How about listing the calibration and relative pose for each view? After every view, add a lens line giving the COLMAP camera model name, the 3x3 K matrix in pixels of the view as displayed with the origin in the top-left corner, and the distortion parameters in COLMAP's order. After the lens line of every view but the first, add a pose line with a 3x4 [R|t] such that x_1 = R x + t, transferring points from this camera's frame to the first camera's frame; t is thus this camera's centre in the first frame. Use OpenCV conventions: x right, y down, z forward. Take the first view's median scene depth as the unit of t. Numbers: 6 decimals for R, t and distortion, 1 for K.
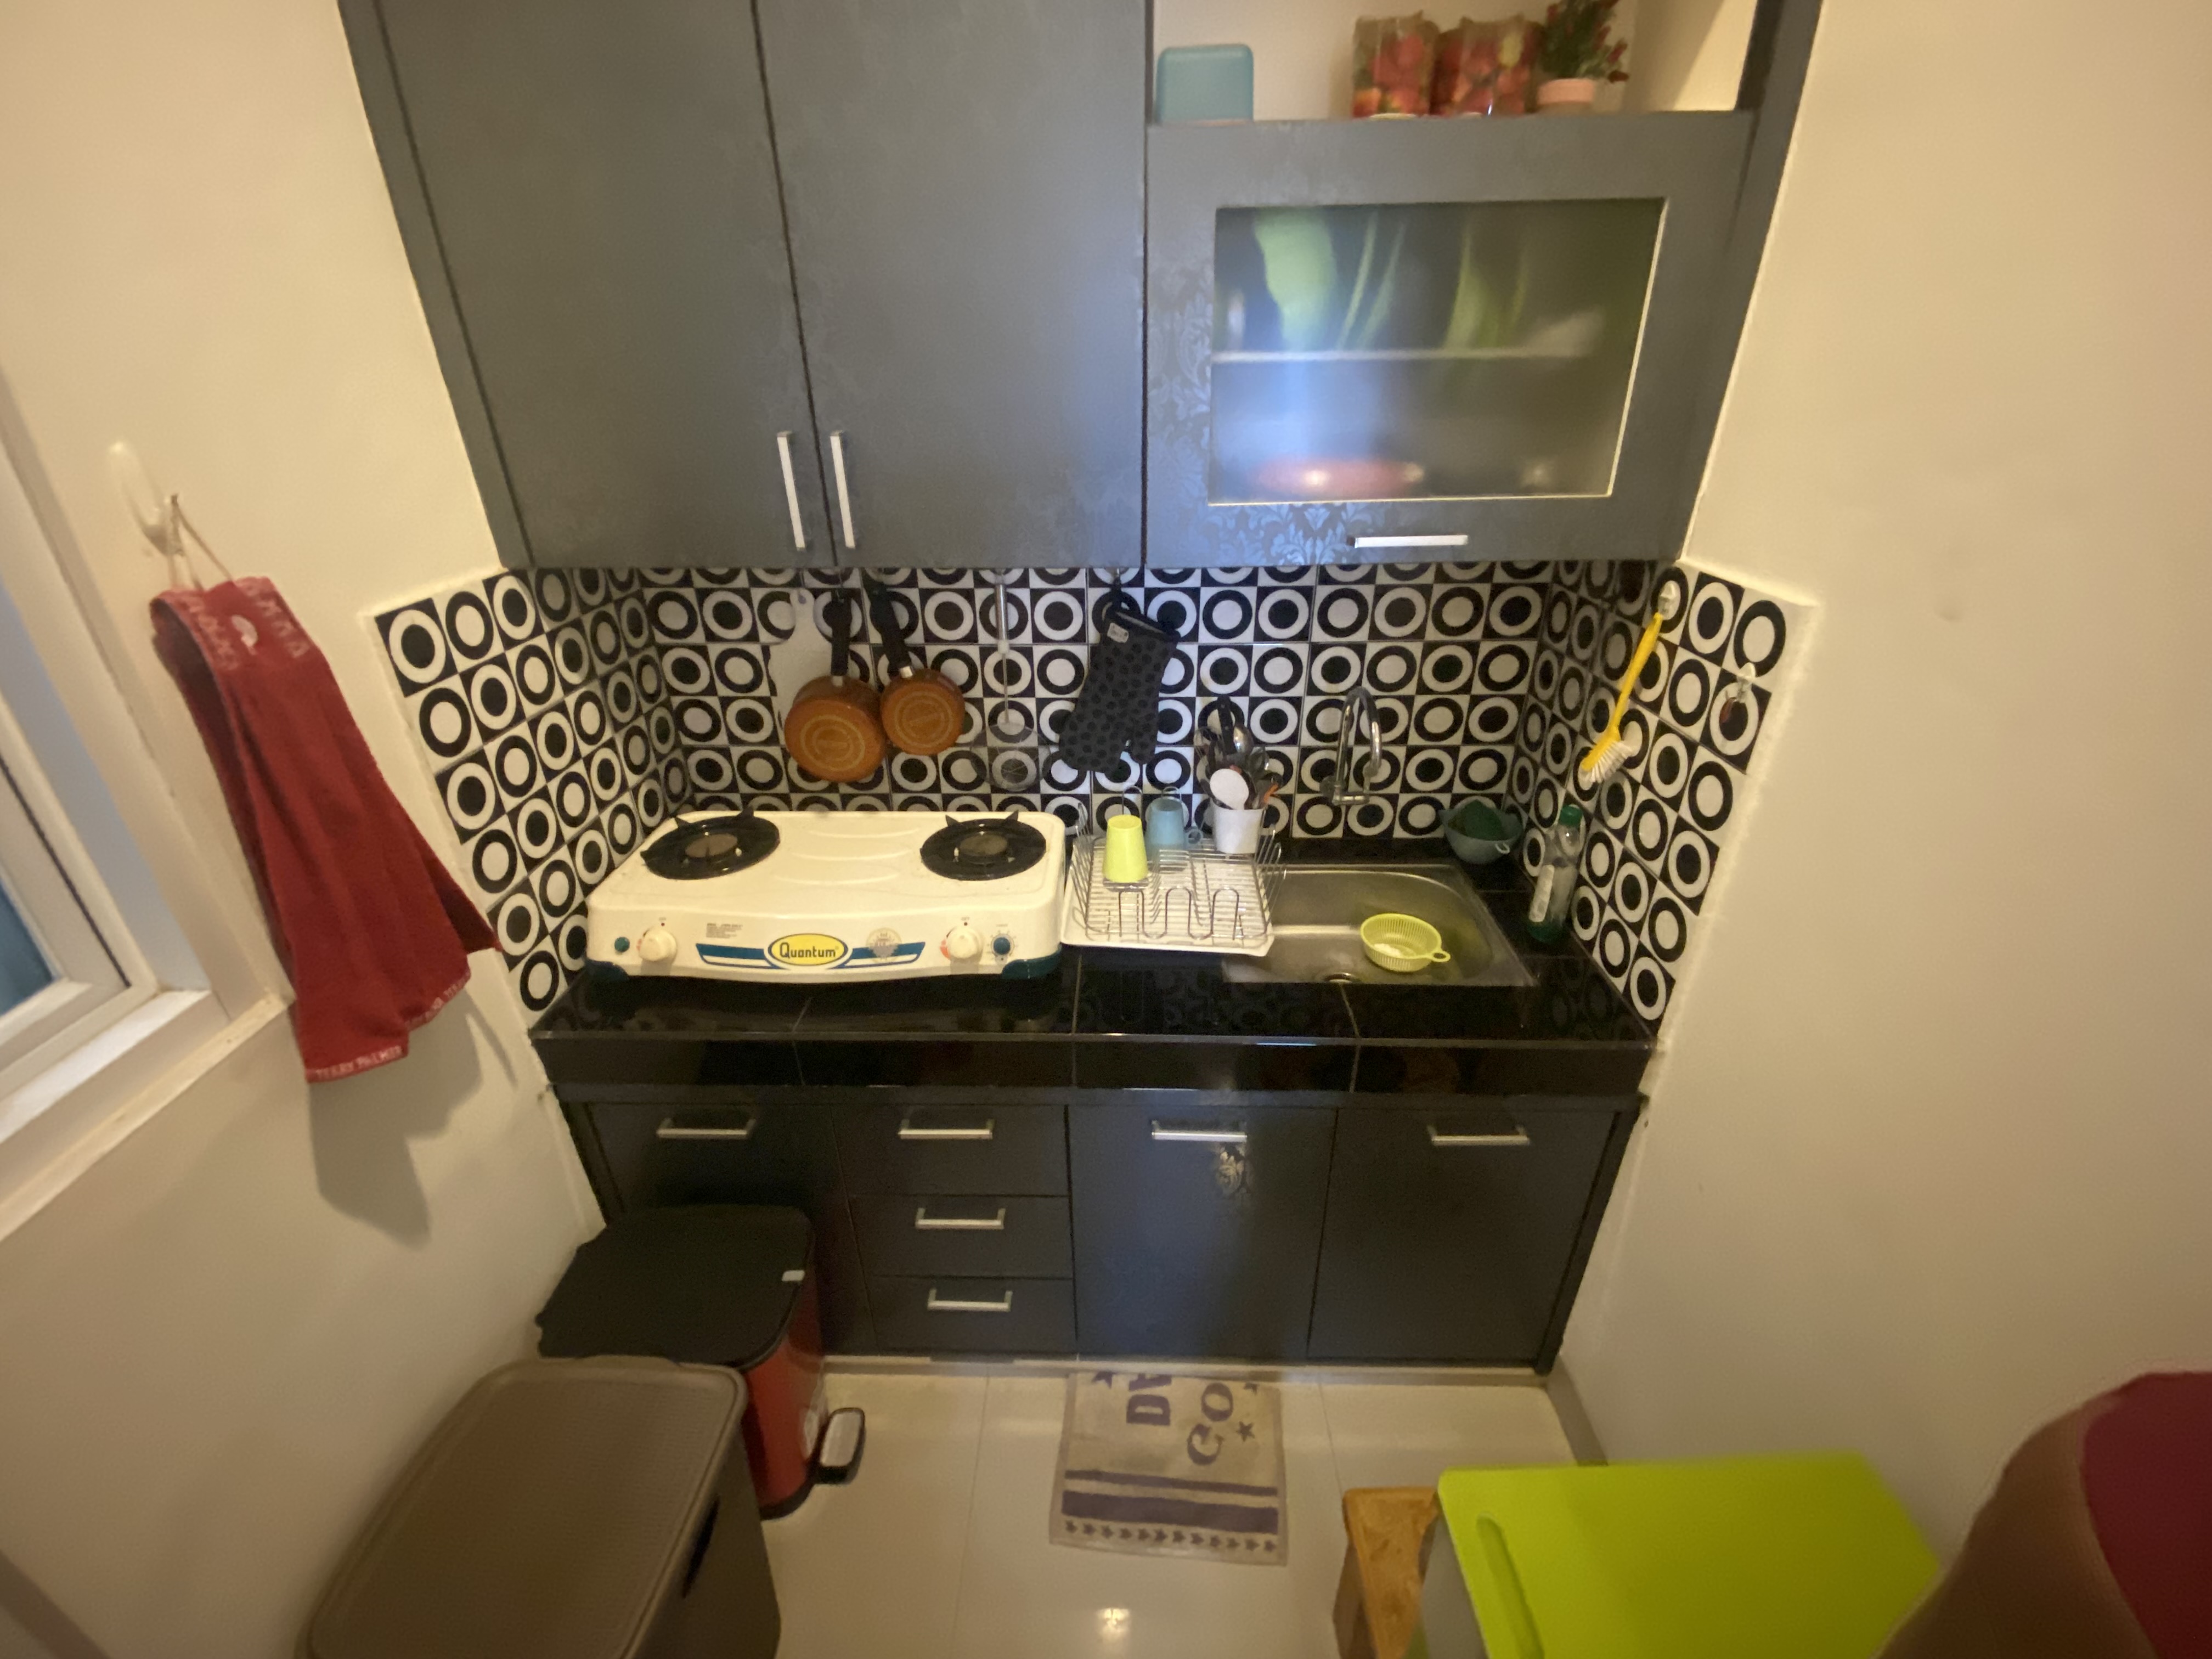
lens RADIAL K [[900.3, 0, 1112.2], [0, 900.3, 829.8], [0, 0, 1]] dist [0.028636, -0.000416]
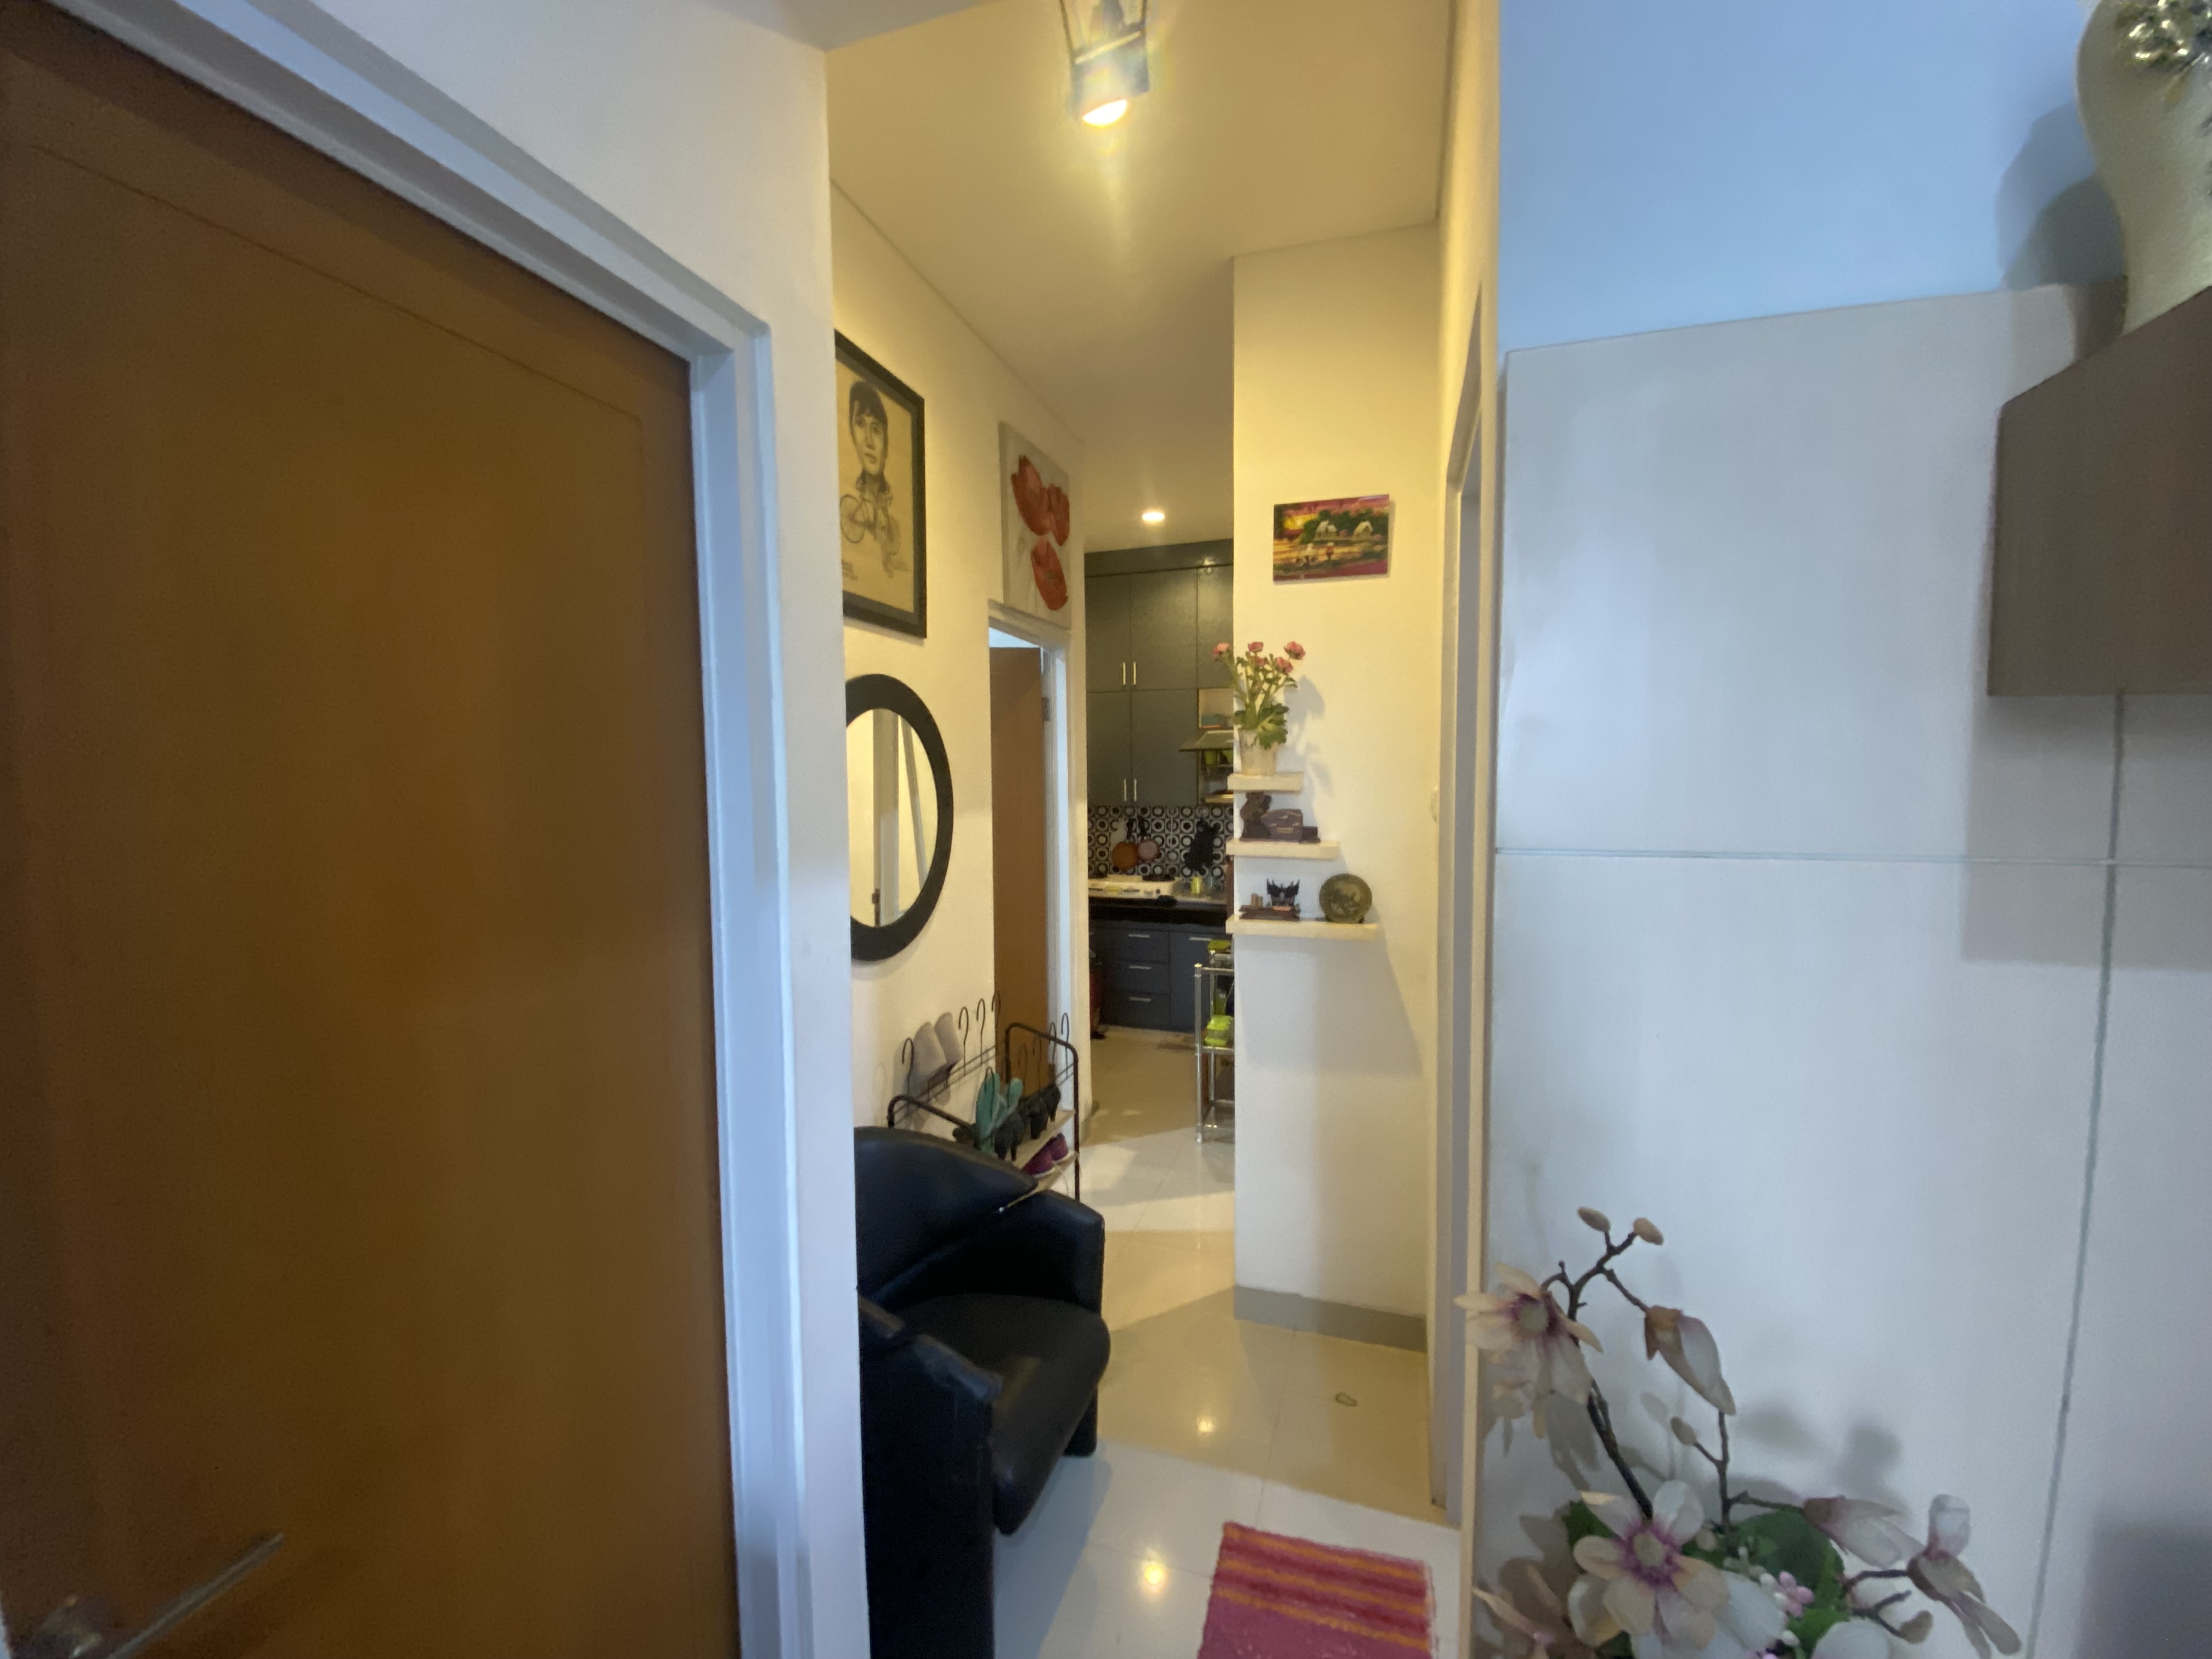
lens RADIAL K [[900.3, 0, 1093.9], [0, 900.3, 823.2], [0, 0, 1]] dist [0.028636, -0.000416]
pose [[0.951841, 0.023808, -0.305666, 0.700204], [-0.141334, 0.918801, -0.368549, 1.157074], [0.272072, 0.394001, 0.877918, -2.333631]]
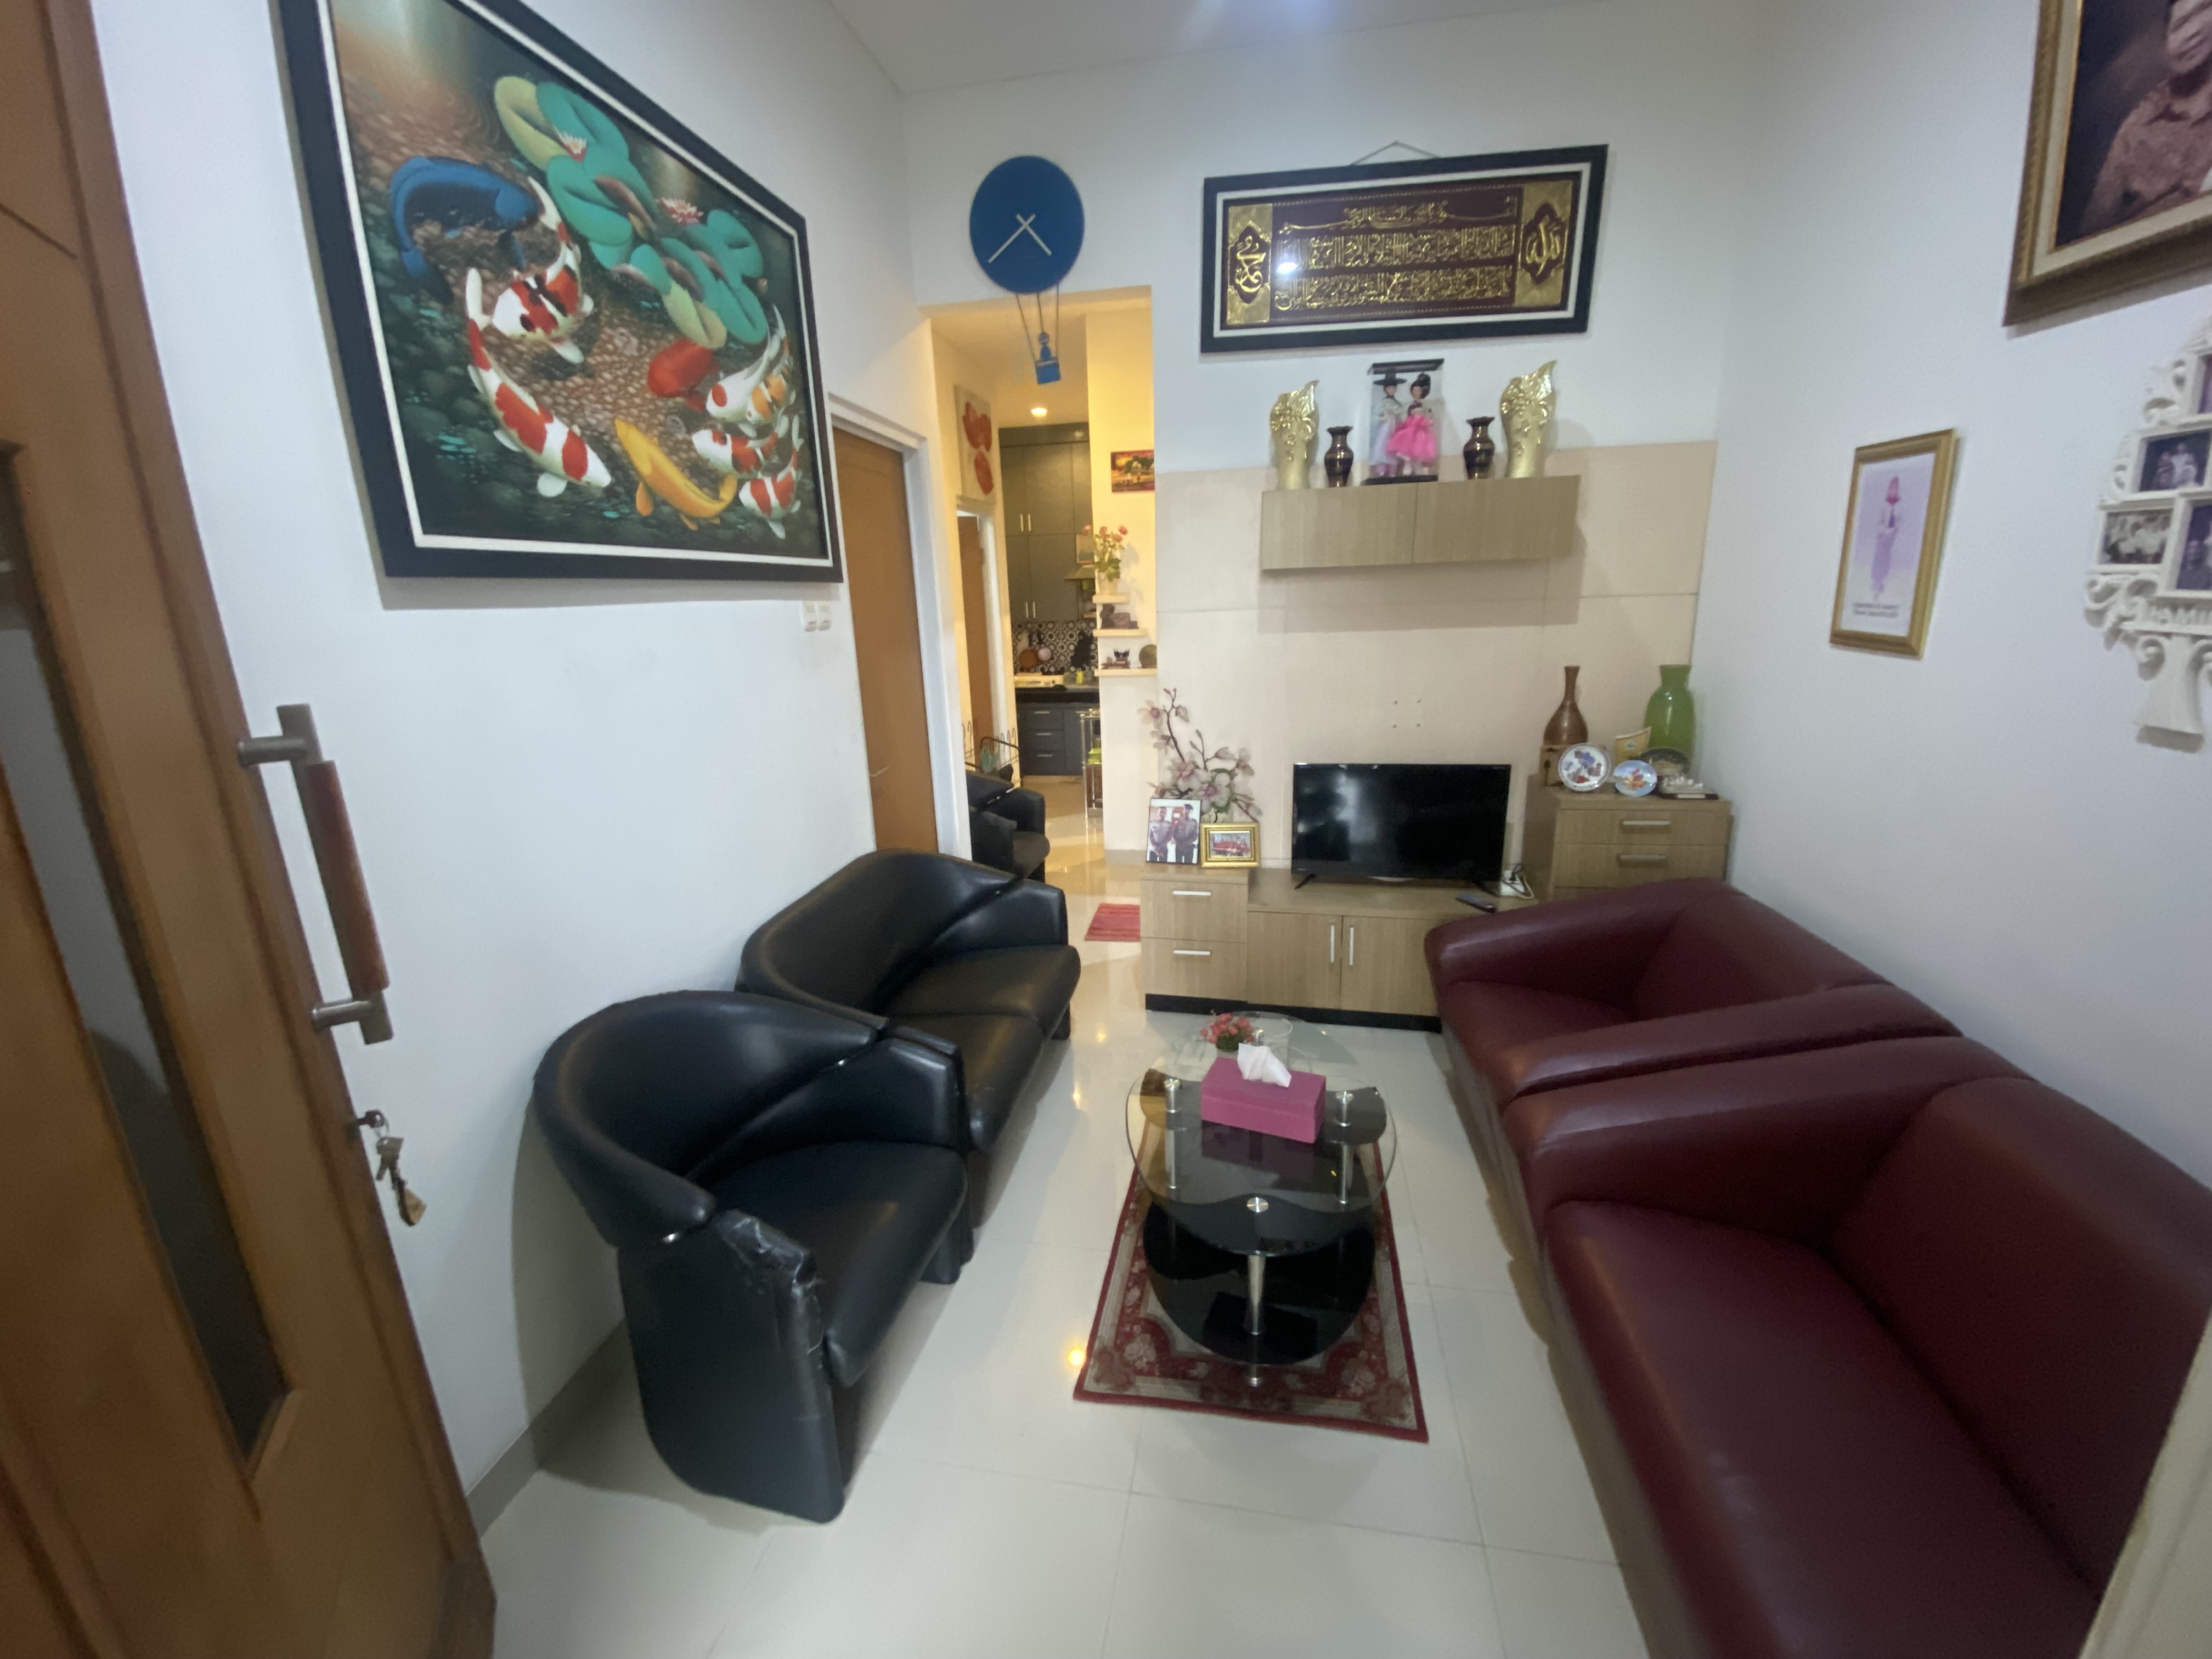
lens RADIAL K [[900.3, 0, 1117.1], [0, 900.3, 844.8], [0, 0, 1]] dist [0.028636, -0.000416]
pose [[0.988091, 0.026054, -0.151651, 1.021918], [-0.054286, 0.981213, -0.185134, 1.893896], [0.143978, 0.191162, 0.970941, -3.789928]]
